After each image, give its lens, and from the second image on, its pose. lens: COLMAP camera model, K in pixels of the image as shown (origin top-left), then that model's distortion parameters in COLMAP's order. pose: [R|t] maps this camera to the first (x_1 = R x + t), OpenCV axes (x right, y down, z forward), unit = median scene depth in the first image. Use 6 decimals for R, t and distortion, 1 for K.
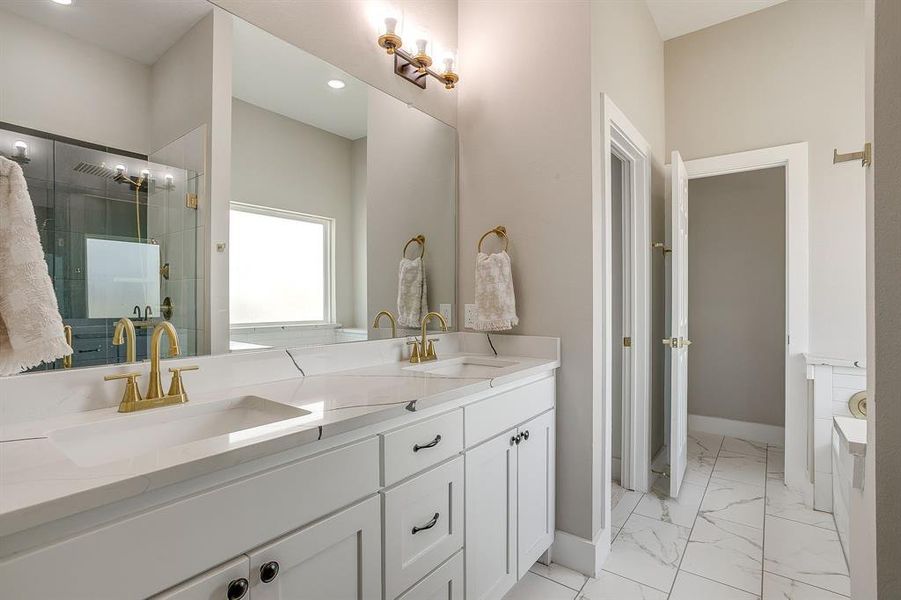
lens RADIAL K [[436.4, 0, 448.8], [0, 436.4, 300.3], [0, 0, 1]] dist [-0.035306, 0.016900]
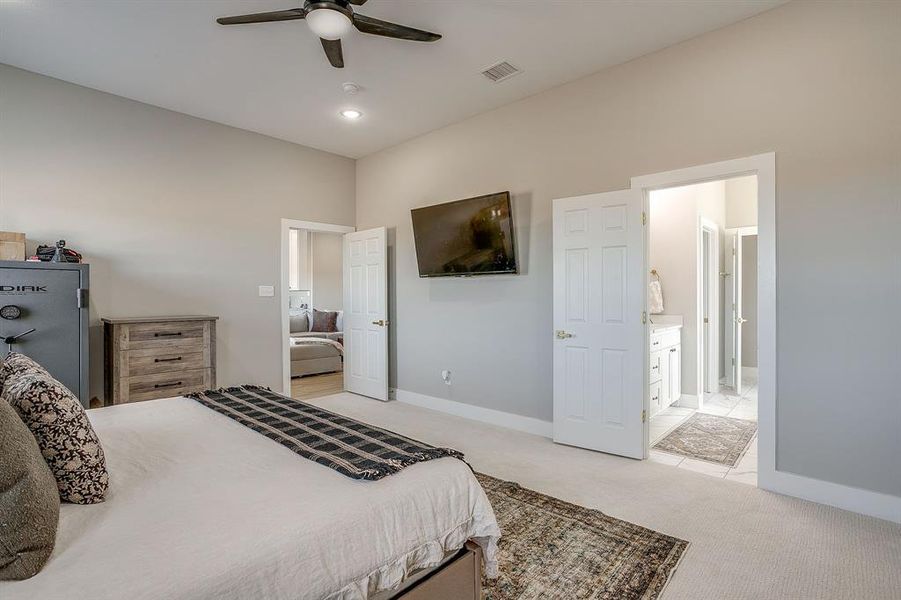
lens RADIAL K [[436.4, 0, 448.2], [0, 436.4, 295.1], [0, 0, 1]] dist [-0.035306, 0.016900]
pose [[0.993744, -0.008201, -0.111378, -0.783933], [0.008244, 0.999966, -0.000074, -0.042498], [0.111375, -0.000845, 0.993778, -1.581400]]
